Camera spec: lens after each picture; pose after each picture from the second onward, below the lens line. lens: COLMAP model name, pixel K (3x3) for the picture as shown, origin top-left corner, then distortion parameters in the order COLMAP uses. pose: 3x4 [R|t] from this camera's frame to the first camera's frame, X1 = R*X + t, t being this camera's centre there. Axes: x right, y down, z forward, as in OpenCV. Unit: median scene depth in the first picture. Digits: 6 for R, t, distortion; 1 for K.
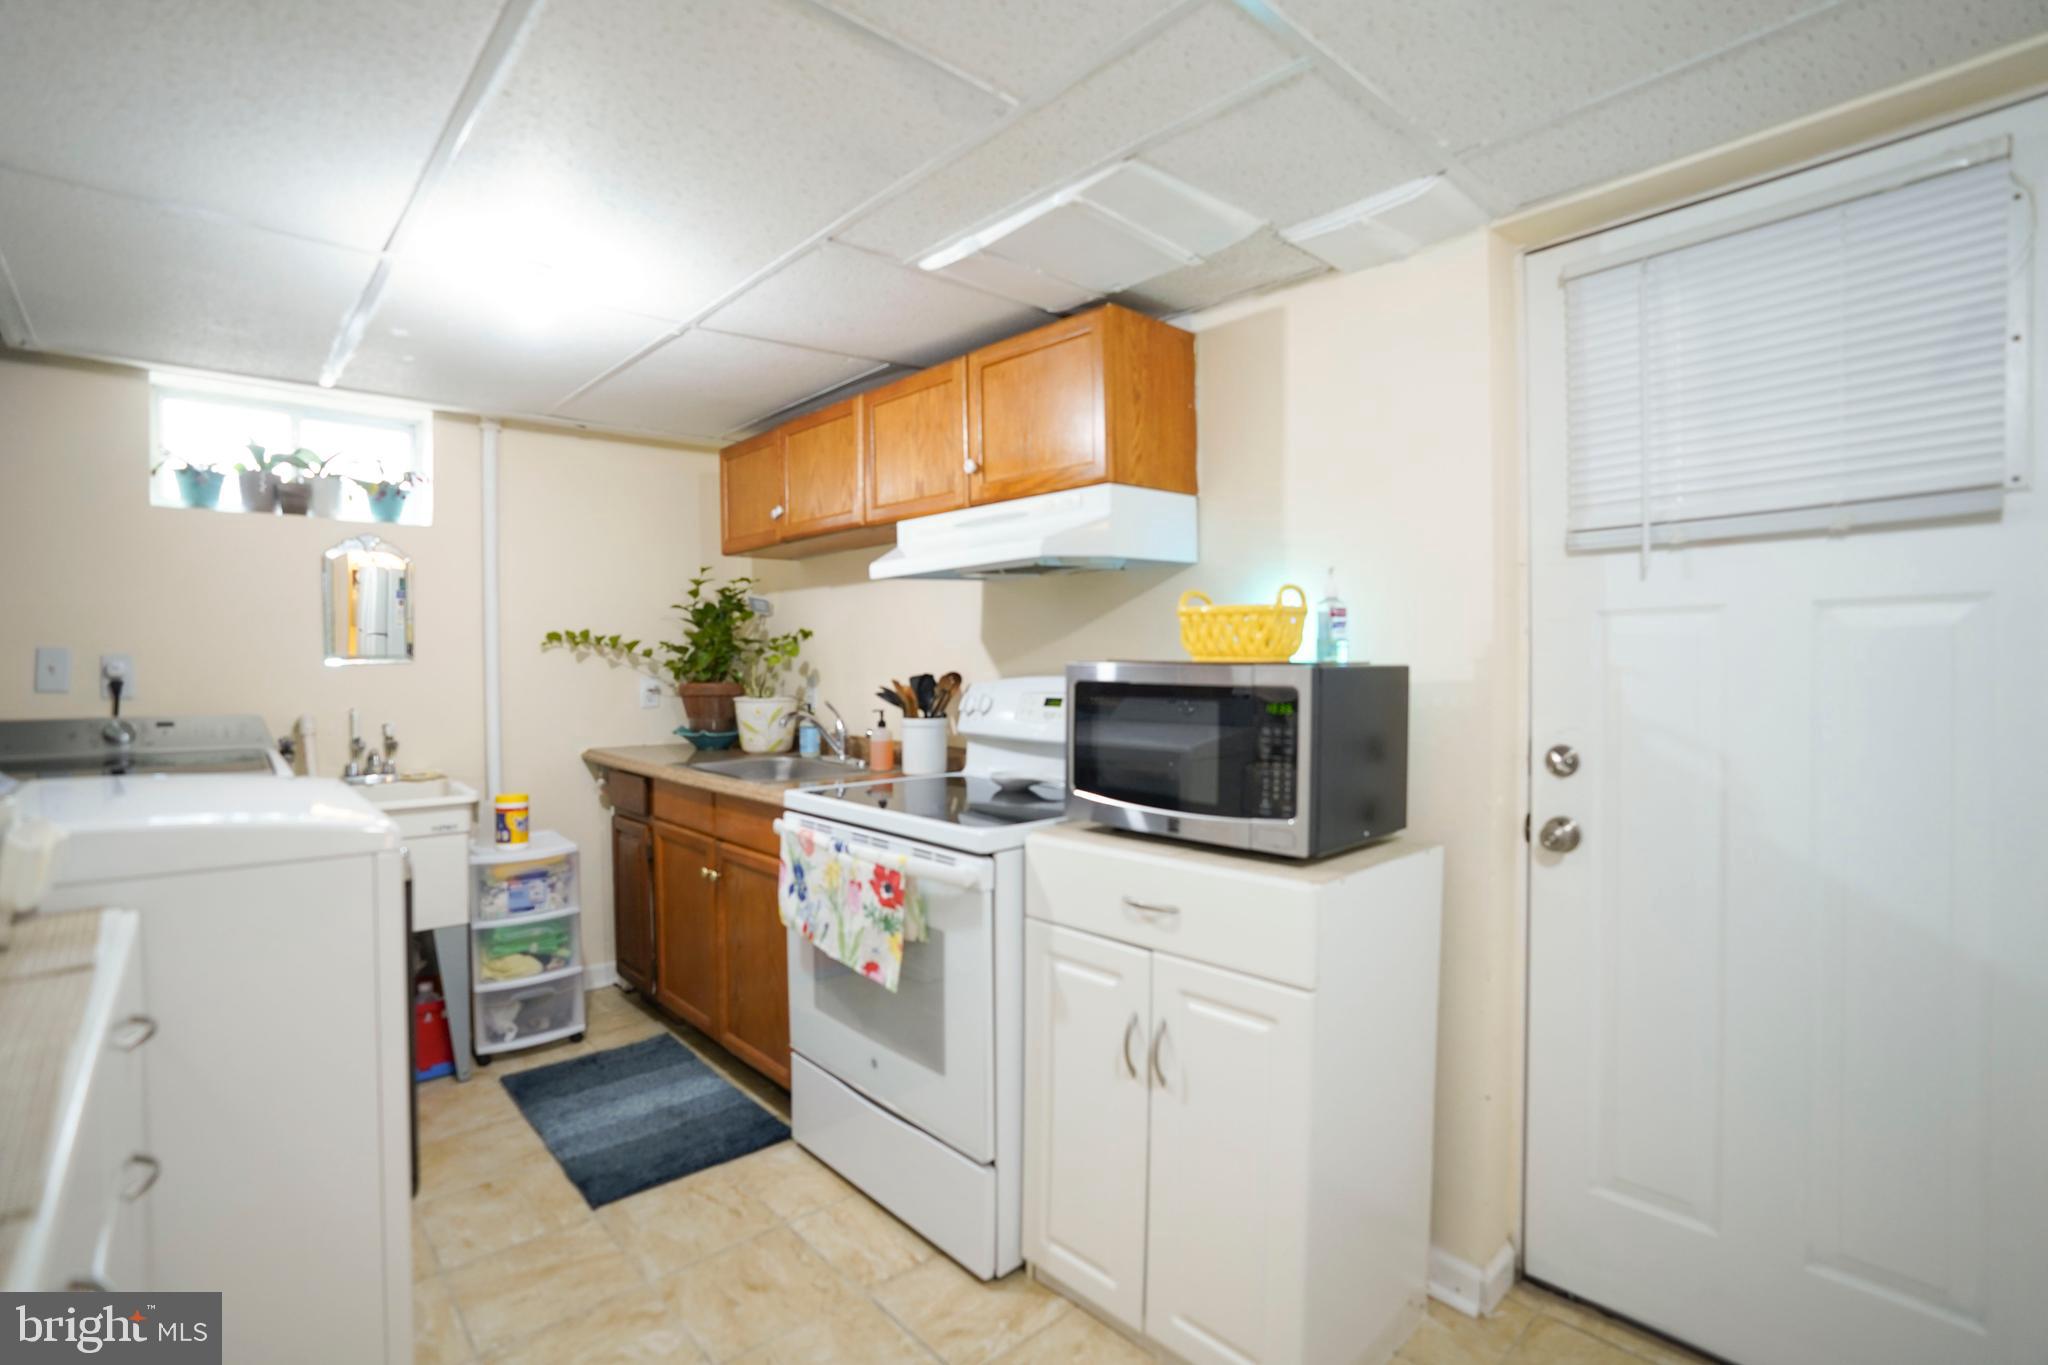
lens RADIAL K [[964.1, 0, 1024.0], [0, 964.1, 682.5], [0, 0, 1]] dist [-0.064861, 0.024075]
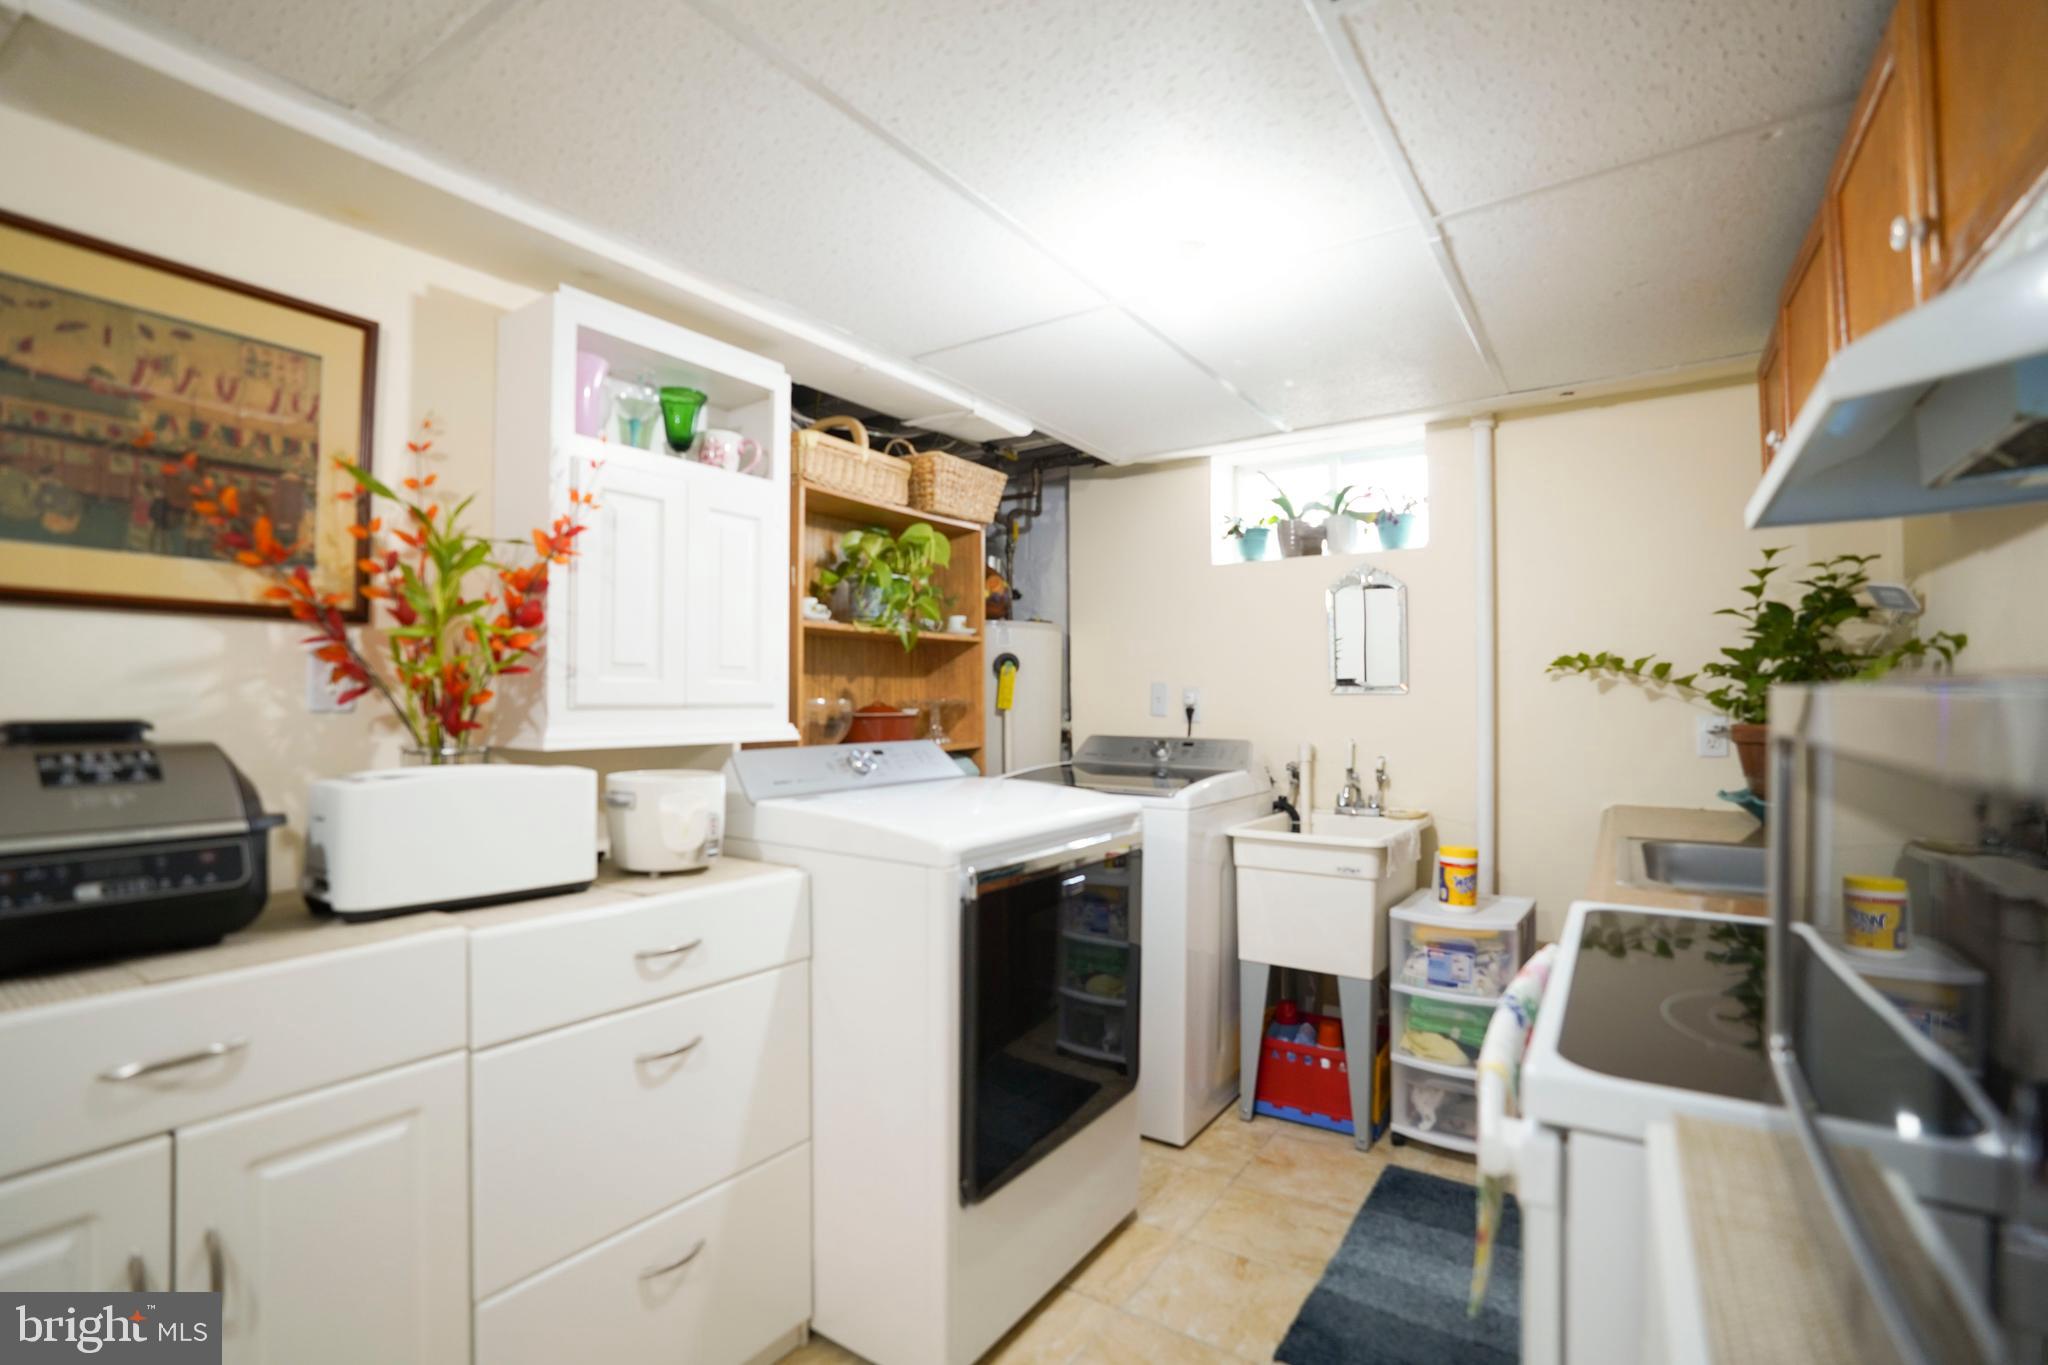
lens RADIAL K [[964.1, 0, 1024.0], [0, 964.1, 682.5], [0, 0, 1]] dist [-0.064861, 0.024075]
pose [[0.218510, -0.010360, -0.975780, 0.221962], [-0.021007, 0.999662, -0.015318, -0.009654], [0.975609, 0.023846, 0.218219, 0.440722]]
